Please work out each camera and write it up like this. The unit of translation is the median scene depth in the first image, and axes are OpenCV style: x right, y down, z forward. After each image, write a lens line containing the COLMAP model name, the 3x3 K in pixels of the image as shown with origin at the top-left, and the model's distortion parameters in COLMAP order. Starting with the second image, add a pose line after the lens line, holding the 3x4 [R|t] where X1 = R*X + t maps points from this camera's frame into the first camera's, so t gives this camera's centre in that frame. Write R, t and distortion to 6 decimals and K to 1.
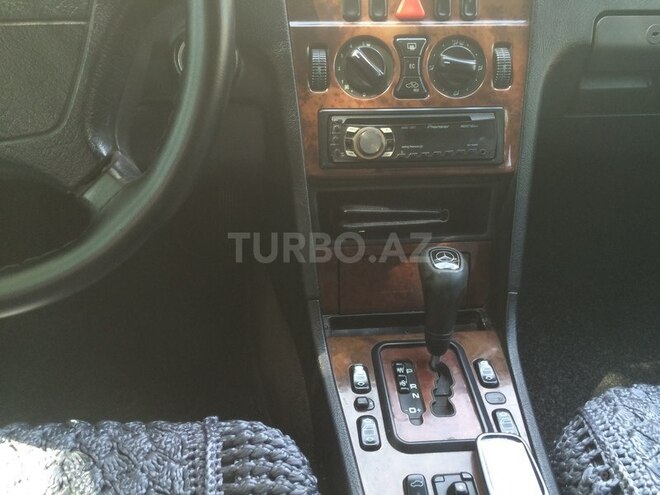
lens RADIAL K [[565.6, 0, 330.0], [0, 565.6, 247.5], [0, 0, 1]] dist [0.081791, -0.110827]
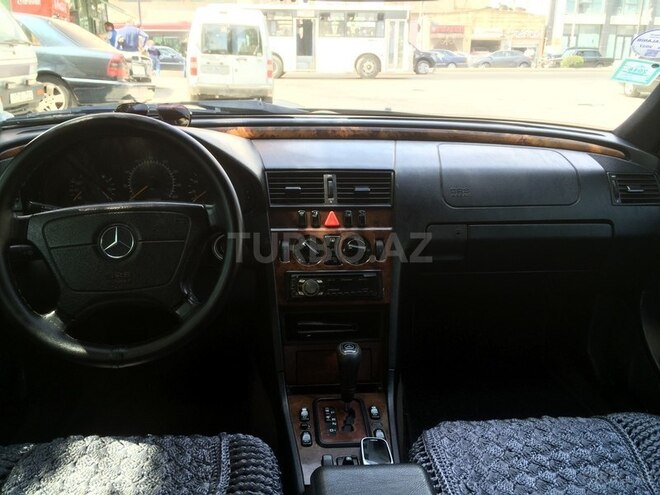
lens RADIAL K [[565.6, 0, 330.0], [0, 565.6, 247.5], [0, 0, 1]] dist [0.081791, -0.110827]
pose [[0.999970, -0.000315, 0.007789, 0.119843], [0.002254, 0.968195, -0.250186, 0.165309], [-0.007463, 0.250196, 0.968166, -0.903325]]
